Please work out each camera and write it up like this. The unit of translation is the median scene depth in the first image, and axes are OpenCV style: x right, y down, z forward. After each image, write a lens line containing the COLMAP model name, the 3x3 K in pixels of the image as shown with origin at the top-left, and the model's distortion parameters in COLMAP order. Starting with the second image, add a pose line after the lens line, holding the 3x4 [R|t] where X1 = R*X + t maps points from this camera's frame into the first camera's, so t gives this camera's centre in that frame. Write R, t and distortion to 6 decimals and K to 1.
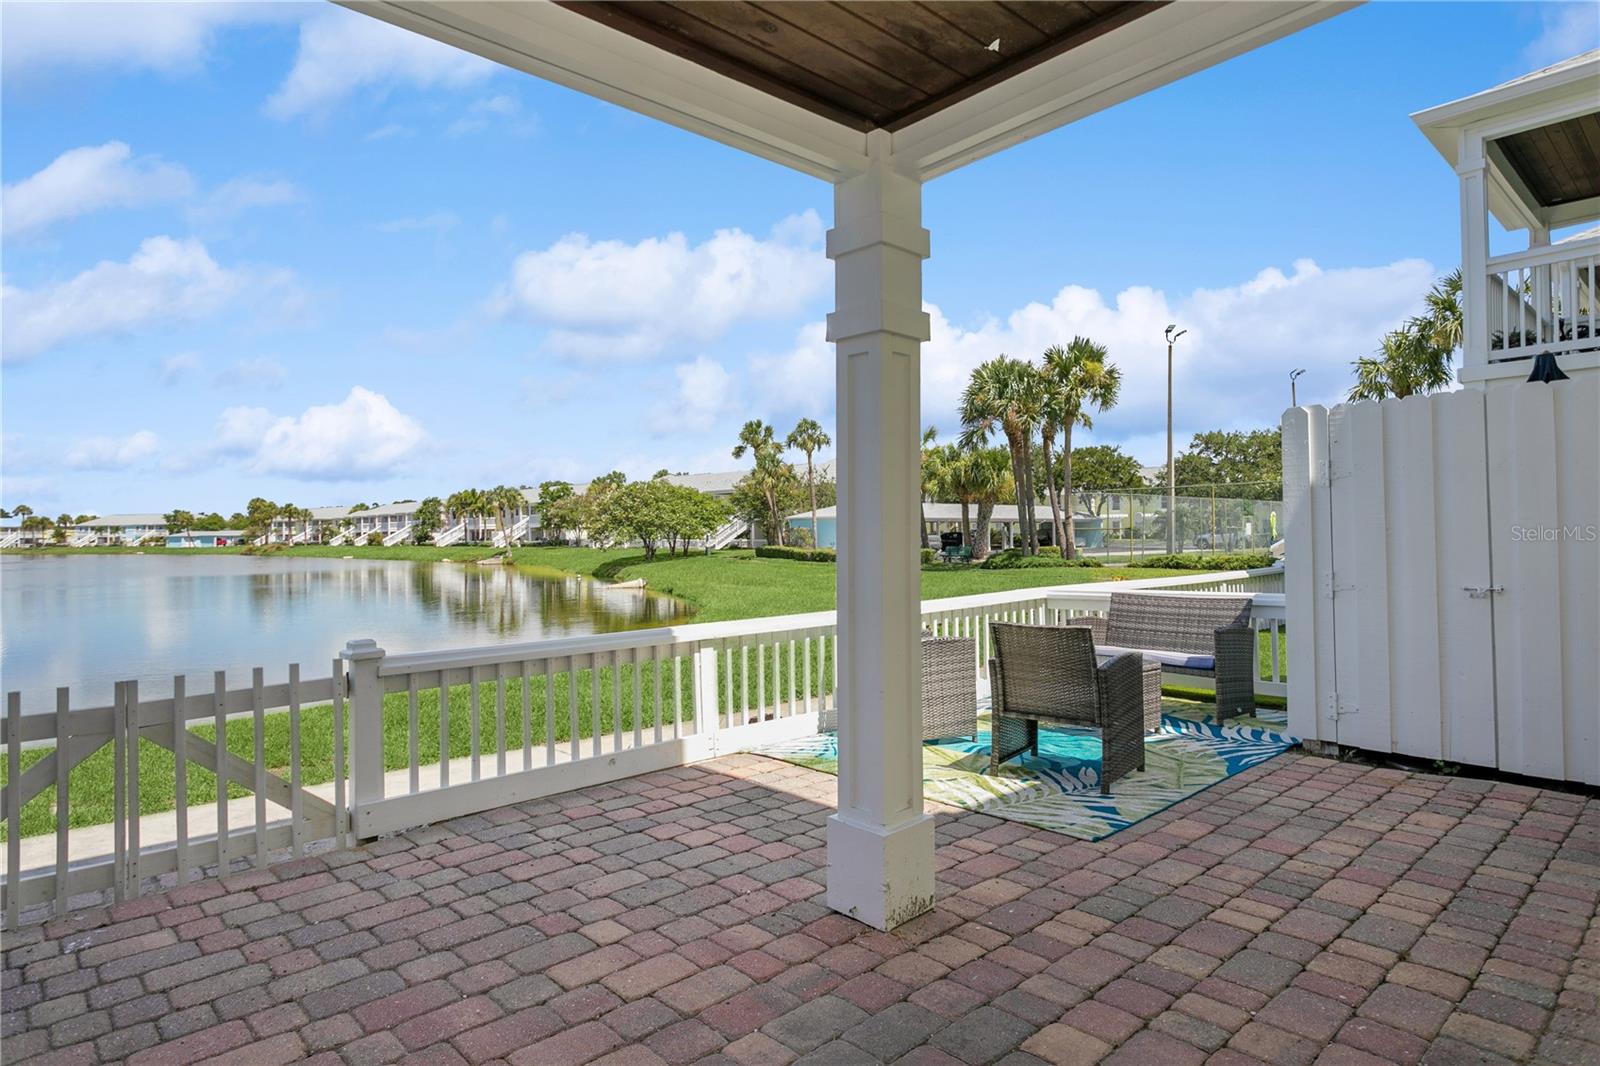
lens RADIAL K [[887.3, 0, 800.0], [0, 887.3, 533.0], [0, 0, 1]] dist [-0.007143, 0.001476]
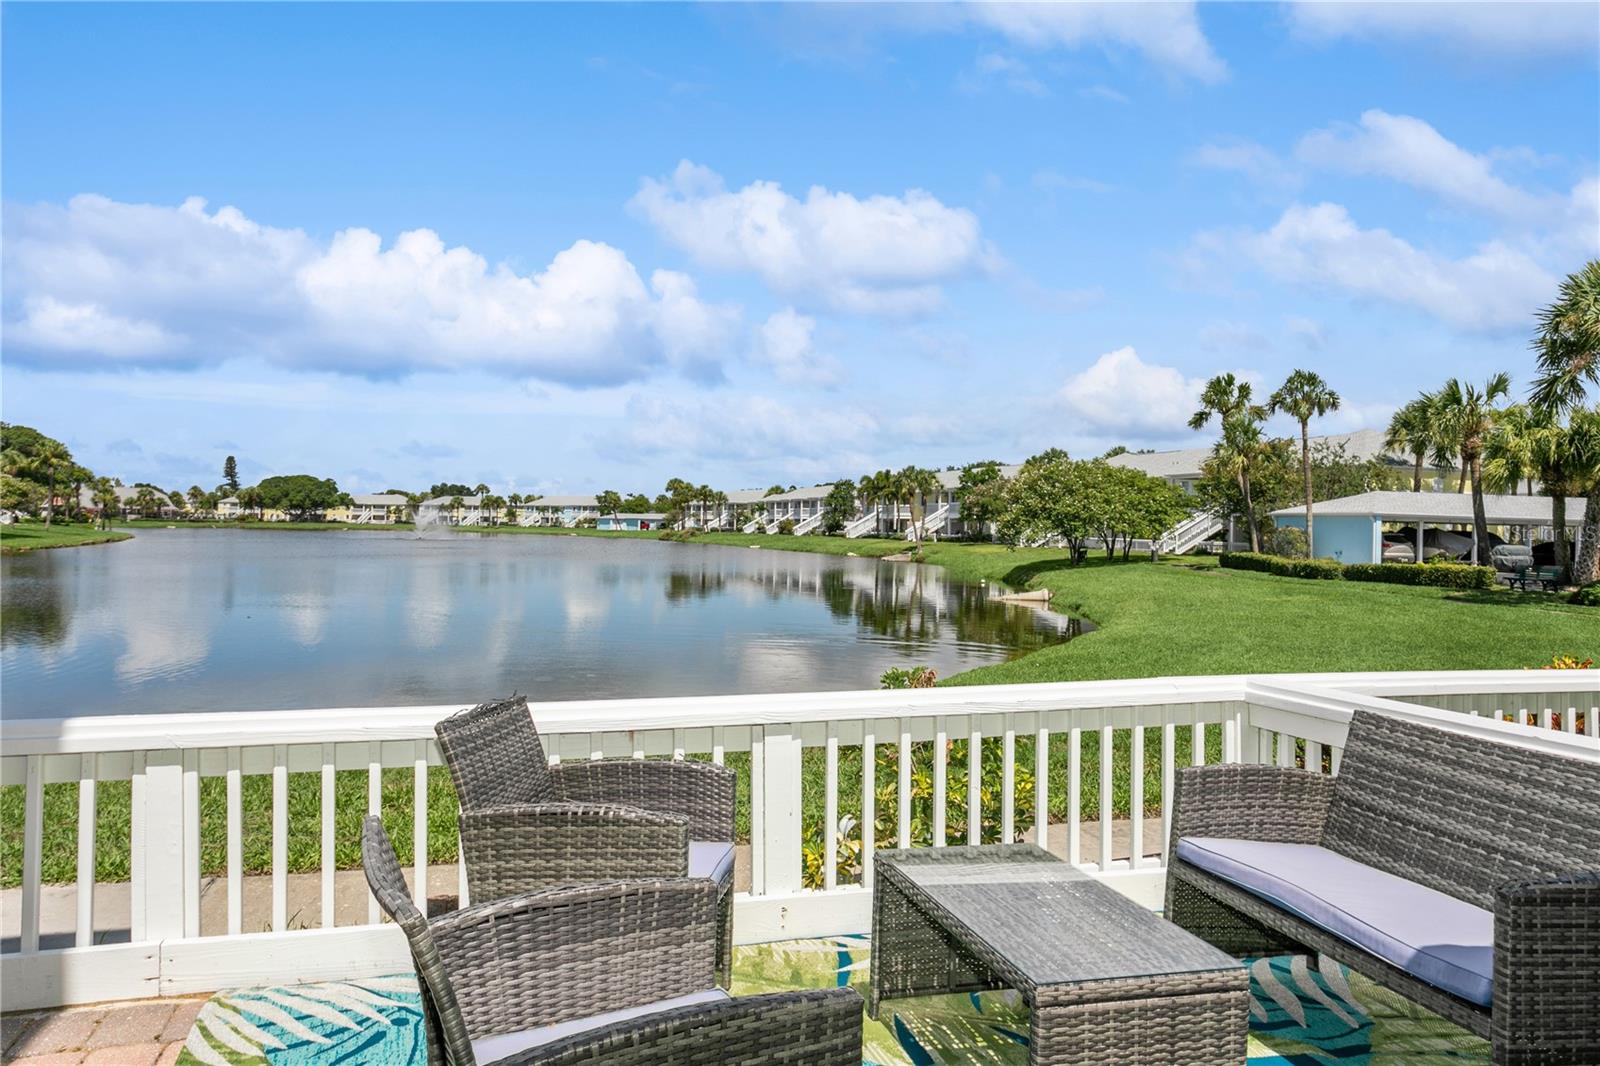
lens RADIAL K [[1111.4, 0, 800.0], [0, 1111.4, 533.0], [0, 0, 1]] dist [0.002240, 0.005664]
pose [[0.898569, 0.030539, -0.437768, 0.032917], [-0.028289, 0.999532, 0.011663, -0.001000], [0.437919, 0.001904, 0.899013, 0.042718]]
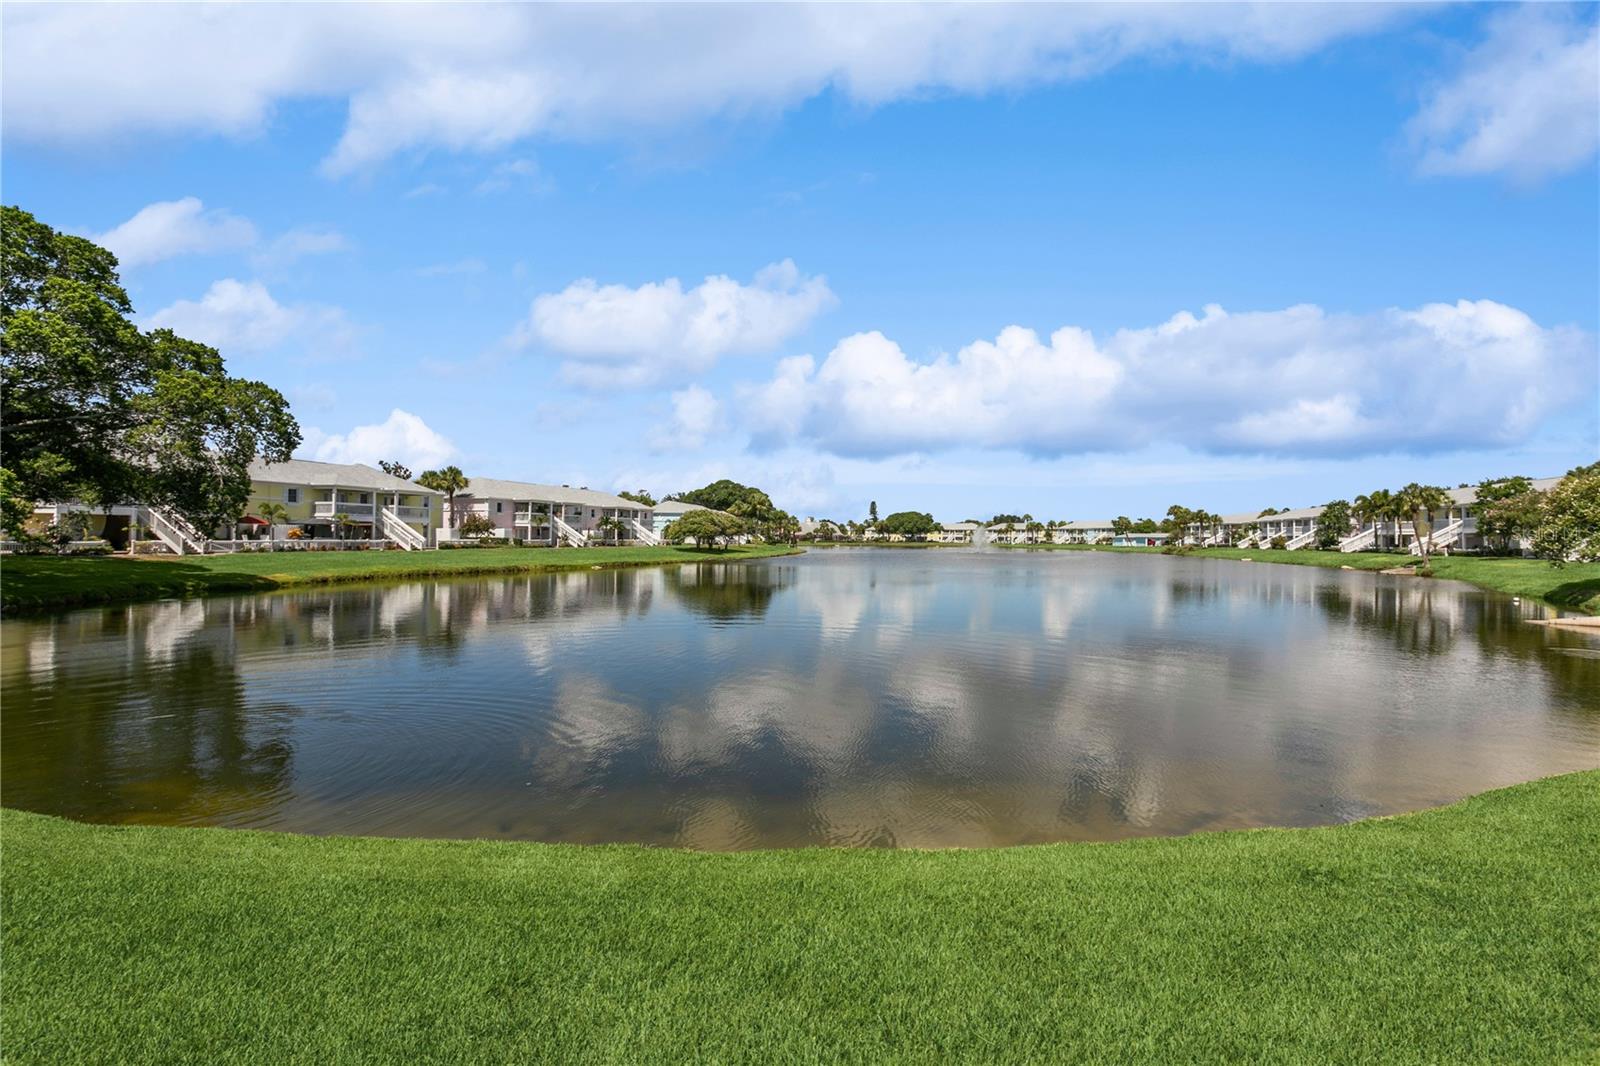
lens RADIAL K [[757.7, 0, 792.1], [0, 757.7, 524.2], [0, 0, 1]] dist [0.003126, 0.000822]
pose [[0.503455, 0.000590, -0.864021, -0.007975], [-0.014258, 0.999869, -0.007626, -0.000338], [0.863904, 0.016158, 0.503397, 0.163572]]
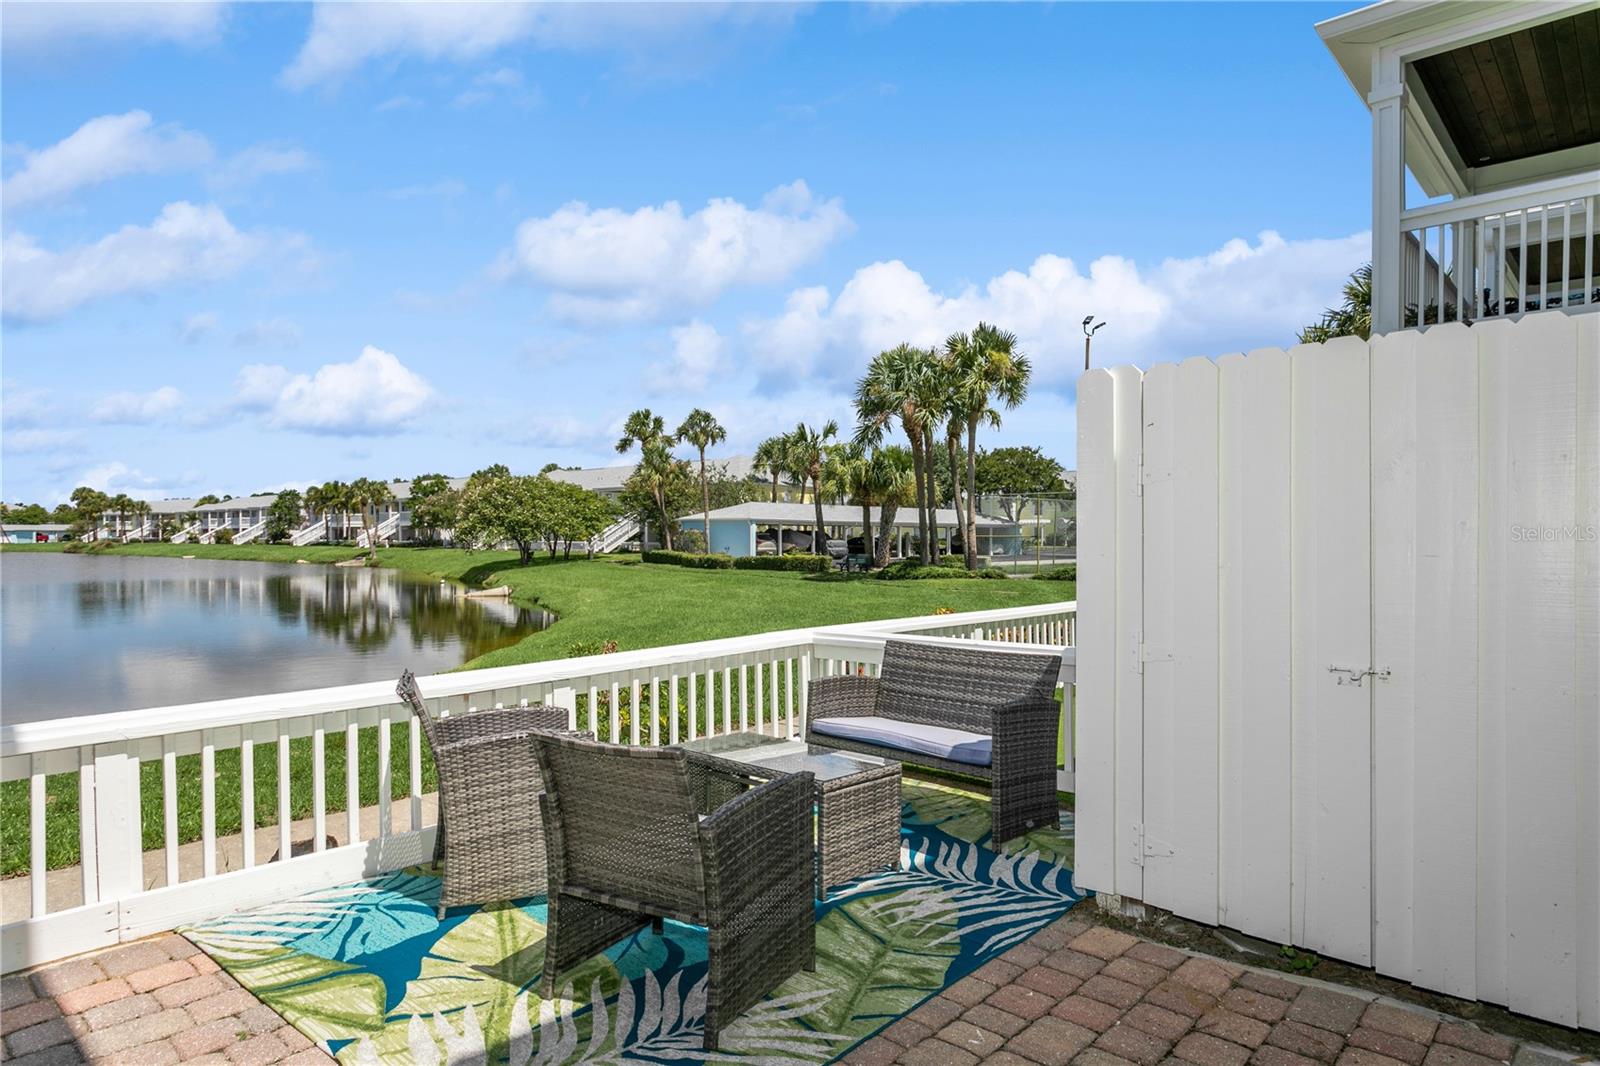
lens RADIAL K [[947.4, 0, 797.6], [0, 947.4, 551.1], [0, 0, 1]] dist [-0.005177, 0.004047]
pose [[0.996139, 0.010243, 0.087190, 0.020407], [-0.011715, 0.999797, 0.016386, -0.001524], [-0.087005, -0.017344, 0.996057, 0.023897]]
